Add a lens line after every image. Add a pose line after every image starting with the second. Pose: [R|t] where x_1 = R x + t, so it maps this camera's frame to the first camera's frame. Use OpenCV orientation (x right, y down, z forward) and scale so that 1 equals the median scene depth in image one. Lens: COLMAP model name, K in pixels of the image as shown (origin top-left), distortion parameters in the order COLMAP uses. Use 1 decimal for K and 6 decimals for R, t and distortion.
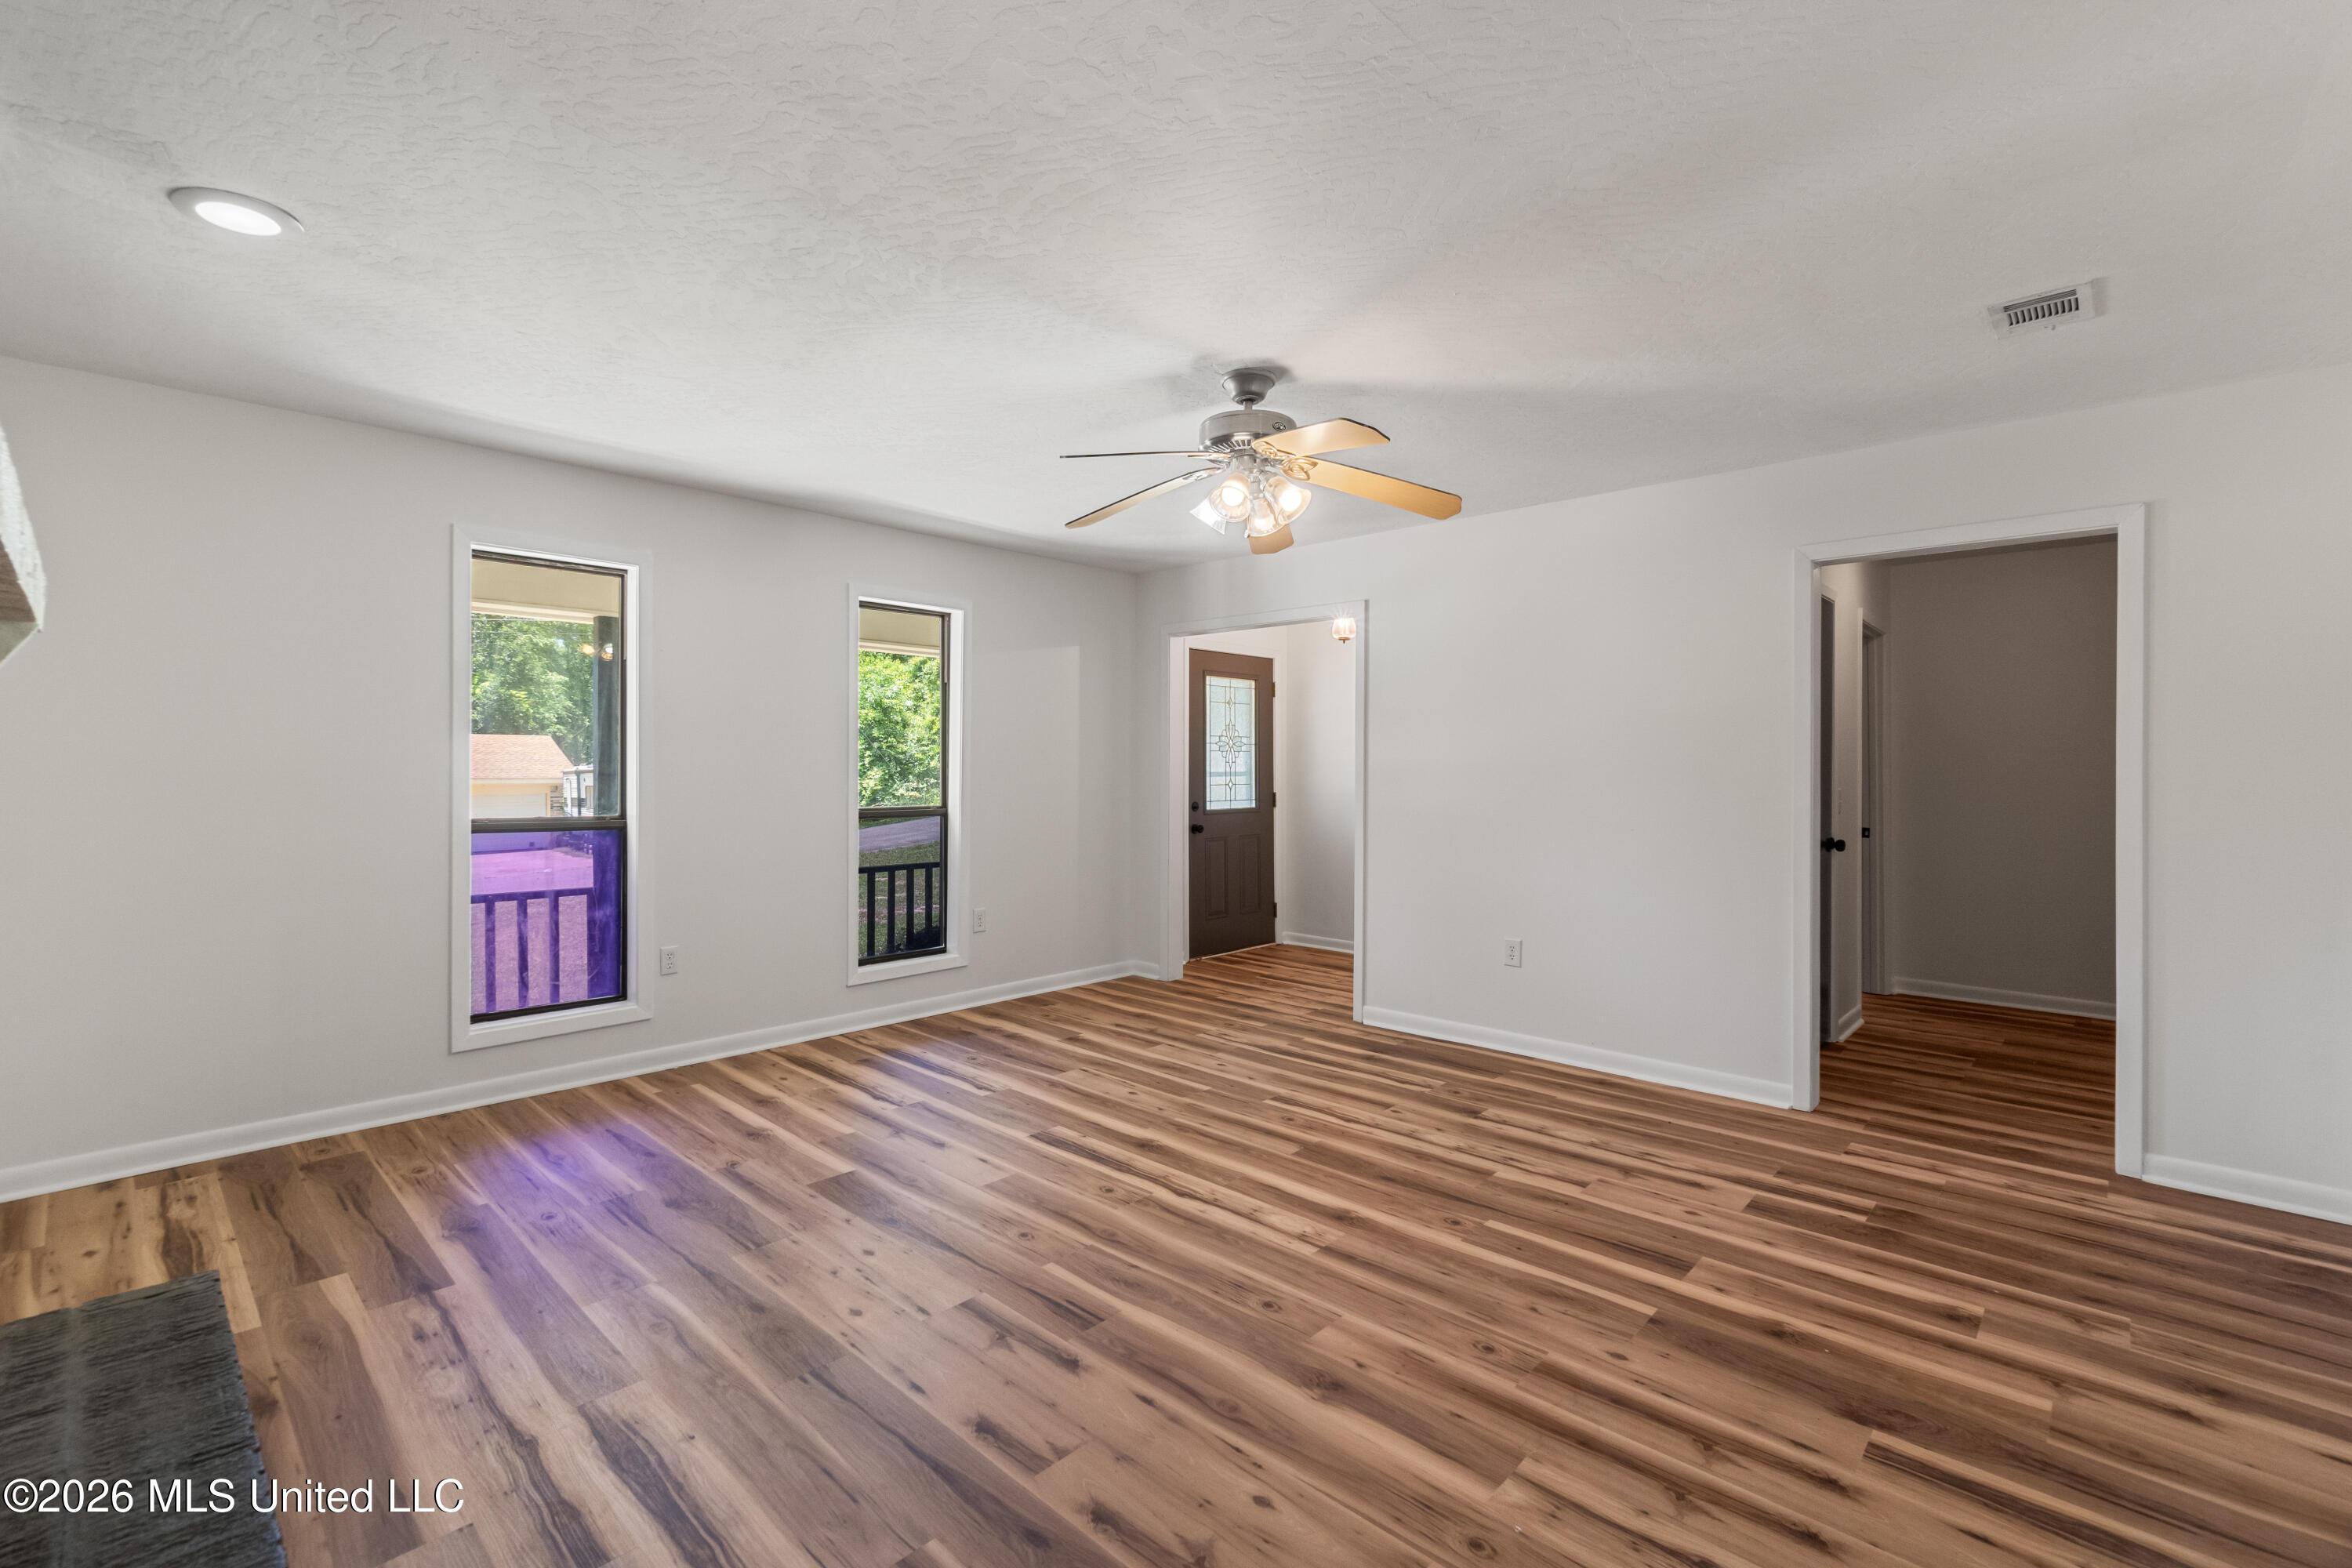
lens RADIAL K [[1025.1, 0, 1160.1], [0, 1025.1, 763.0], [0, 0, 1]] dist [-0.007598, 0.003115]
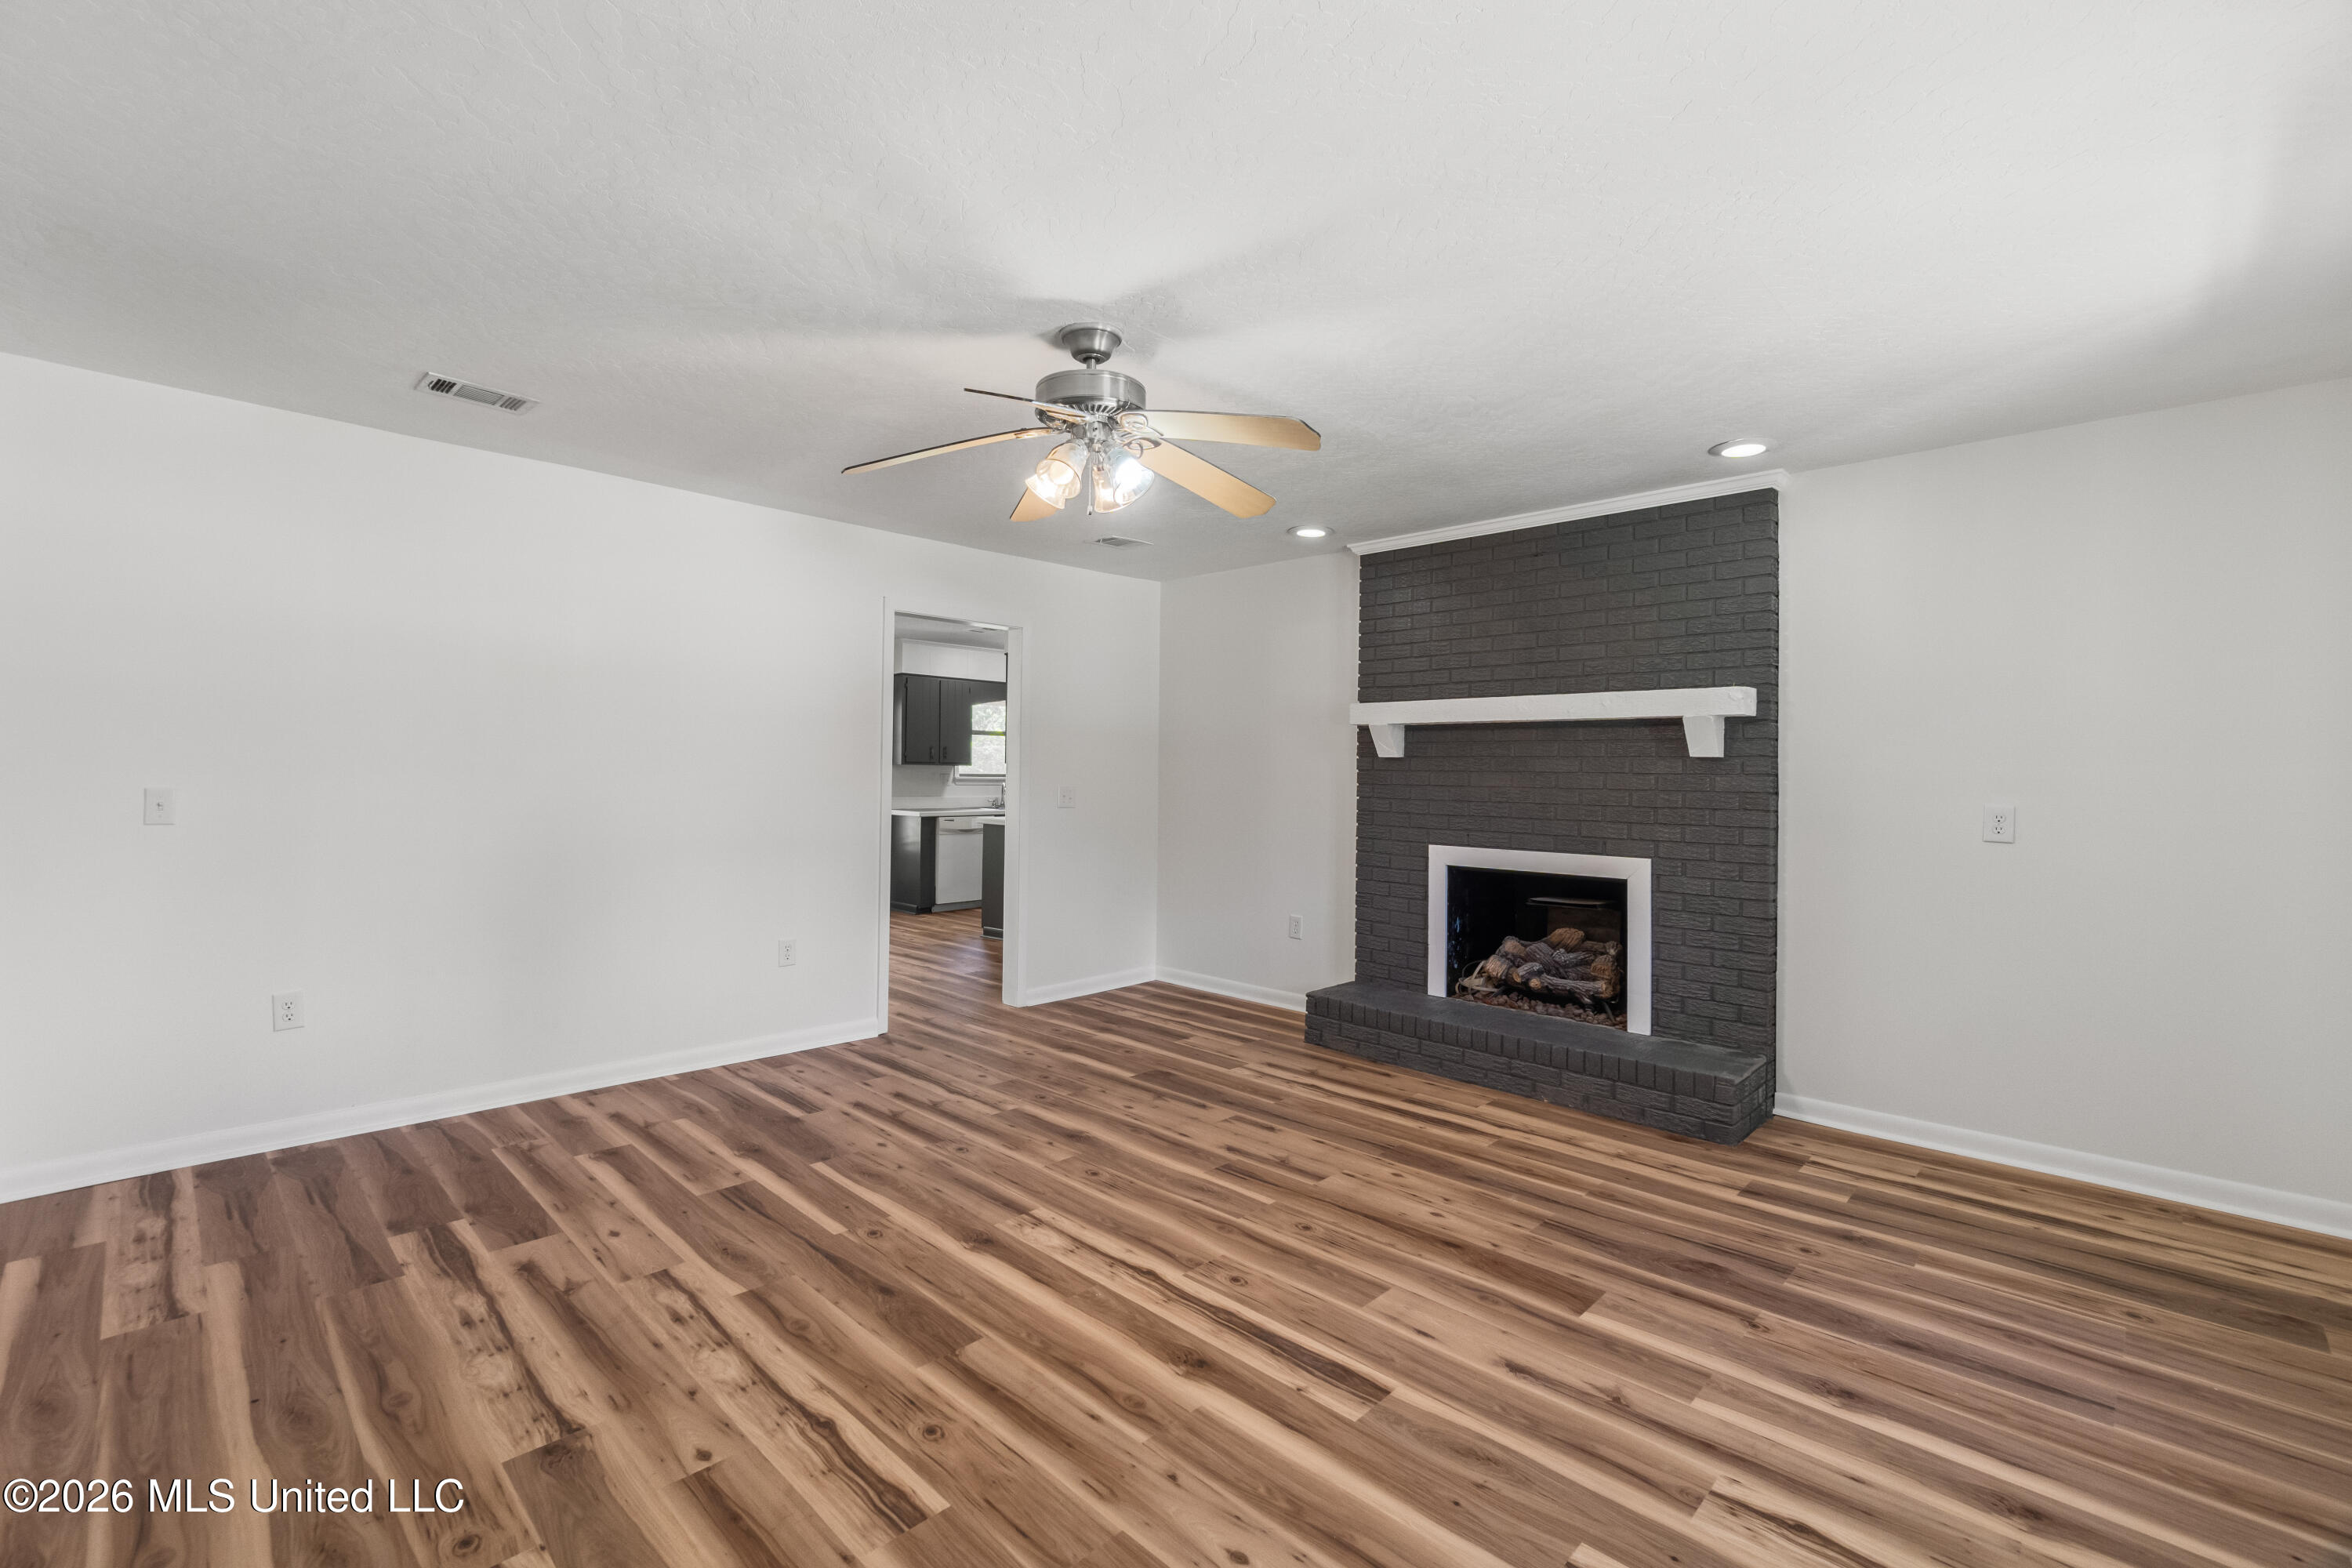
lens RADIAL K [[1025.1, 0, 1159.4], [0, 1025.1, 774.2], [0, 0, 1]] dist [-0.007598, 0.003115]
pose [[-0.999690, -0.017843, 0.017347, 0.005756], [-0.017772, 0.999833, 0.004270, 0.000052], [-0.017420, 0.003960, -0.999840, 1.950180]]
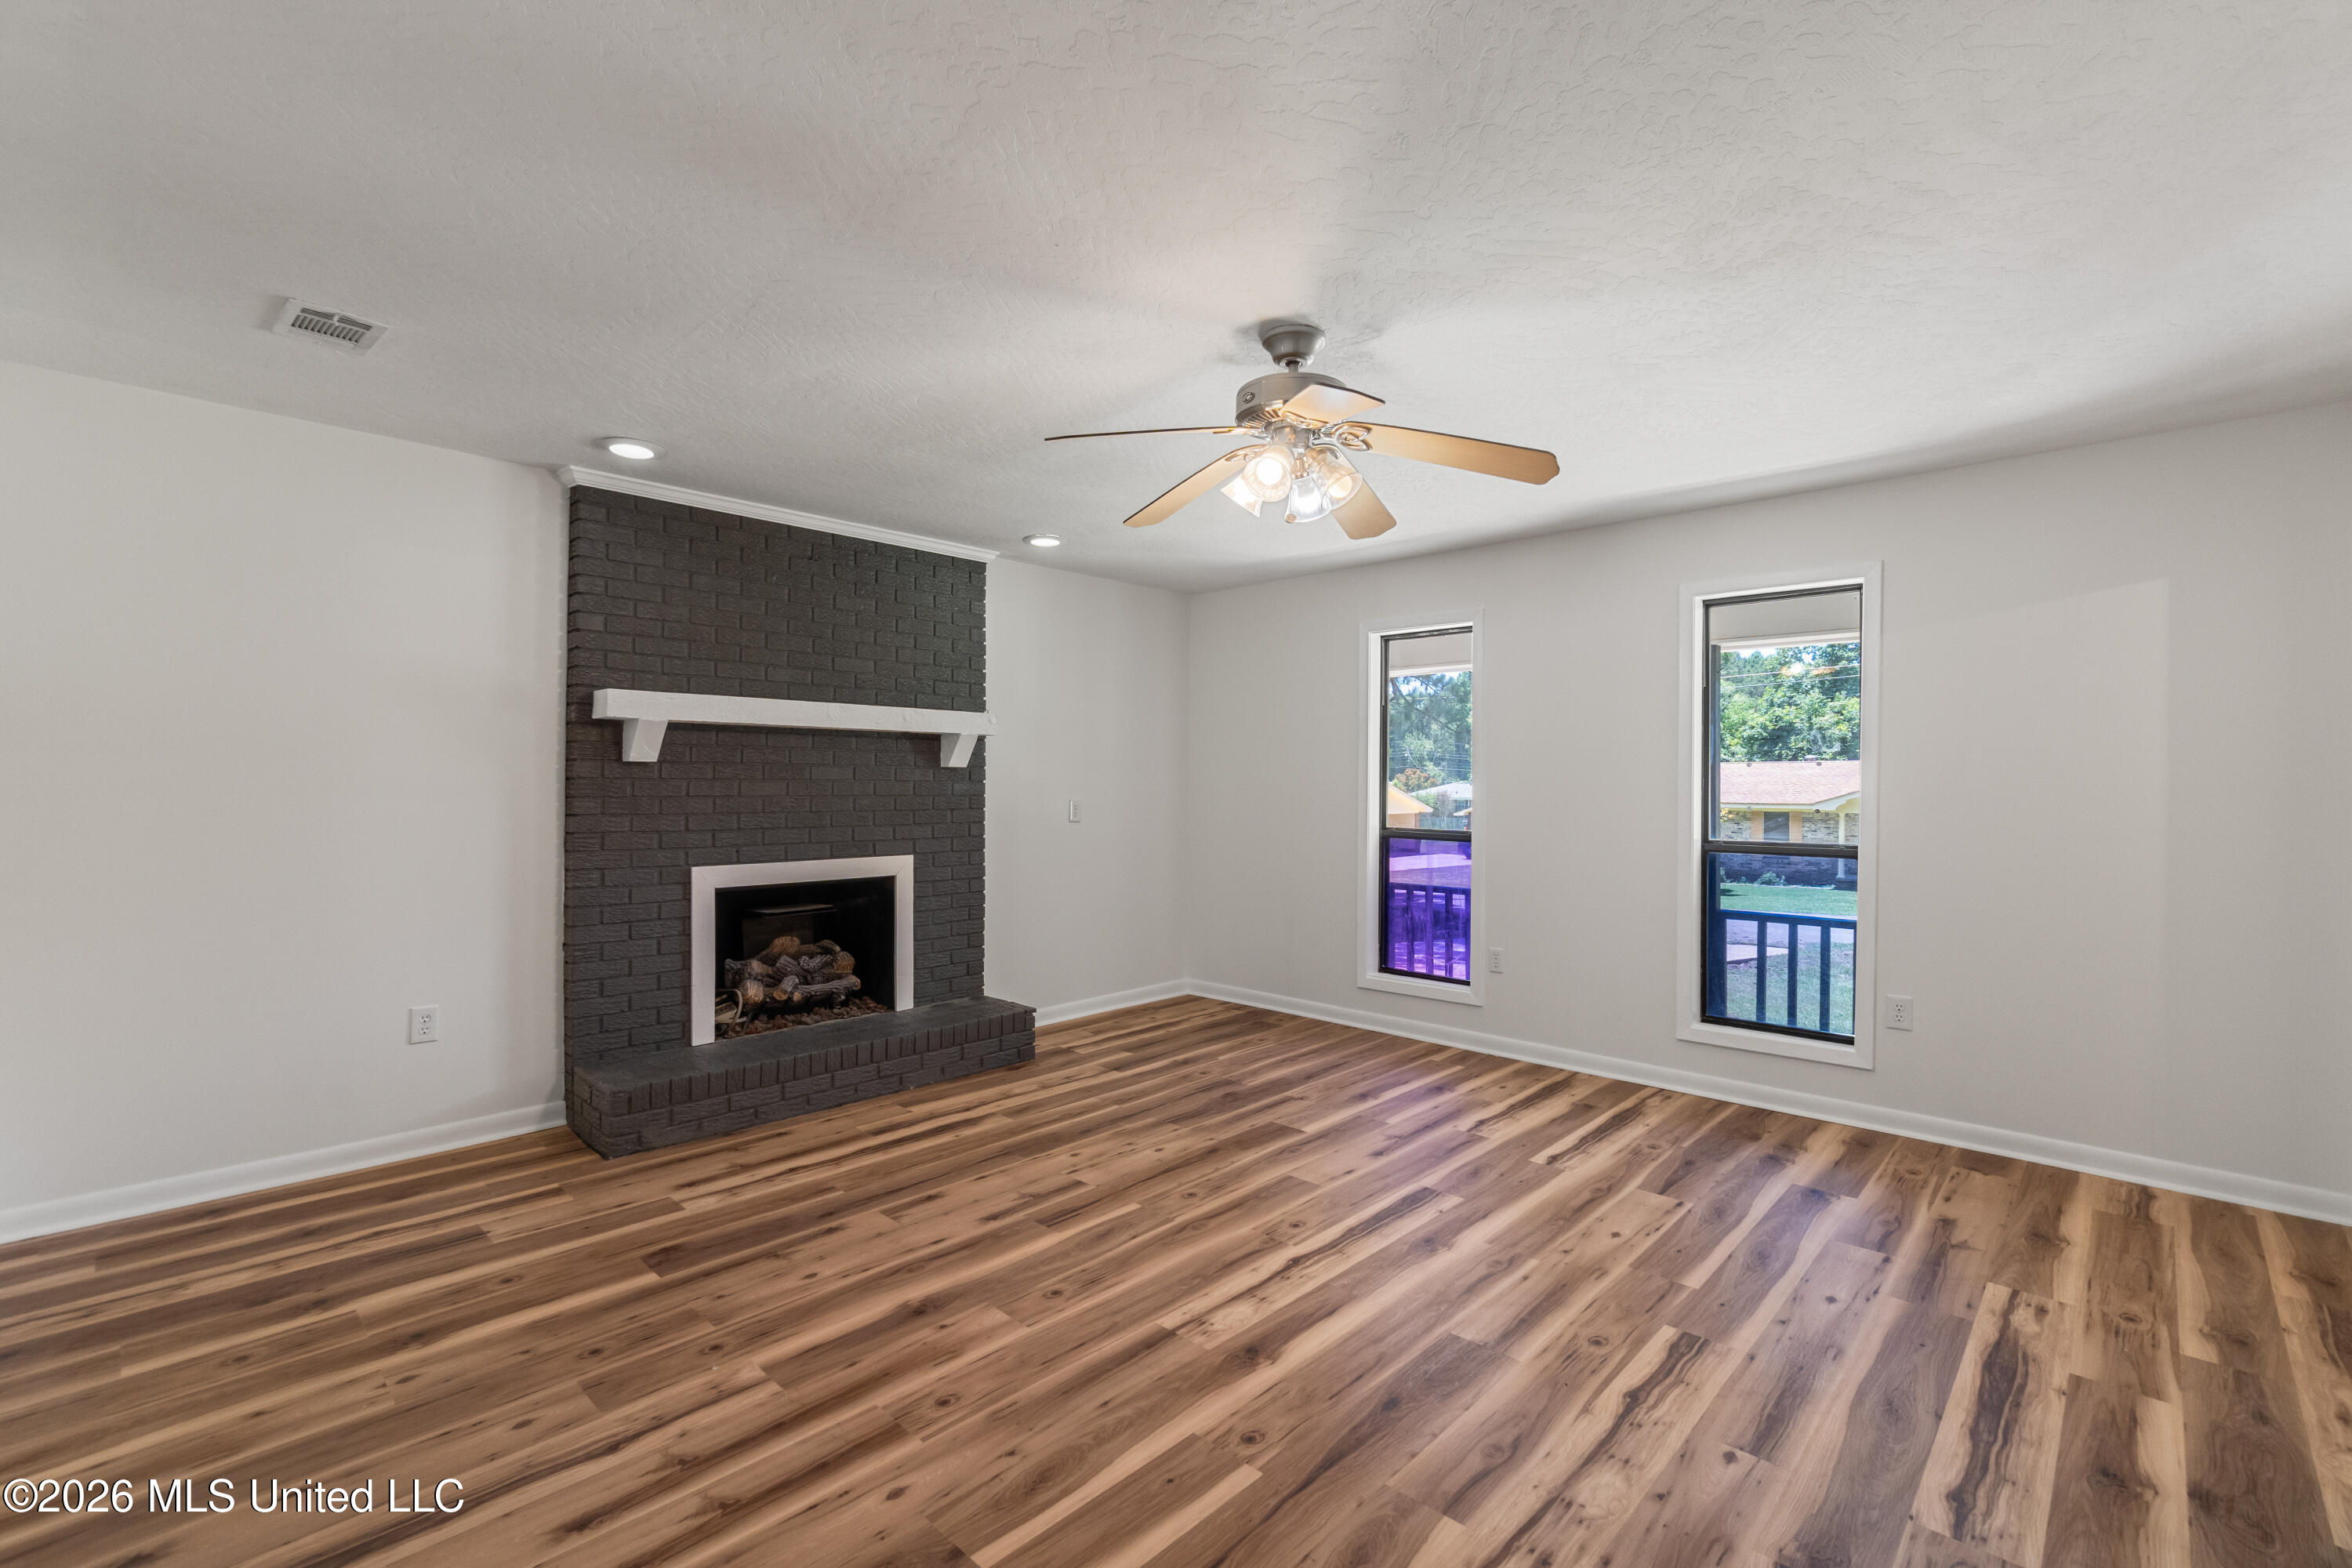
lens RADIAL K [[1025.1, 0, 1162.0], [0, 1025.1, 795.4], [0, 0, 1]] dist [-0.007598, 0.003115]
pose [[-0.006190, 0.006179, -0.999962, 0.974140], [-0.004108, 0.999972, 0.006205, 0.004384], [0.999972, 0.004146, -0.006164, 0.931008]]
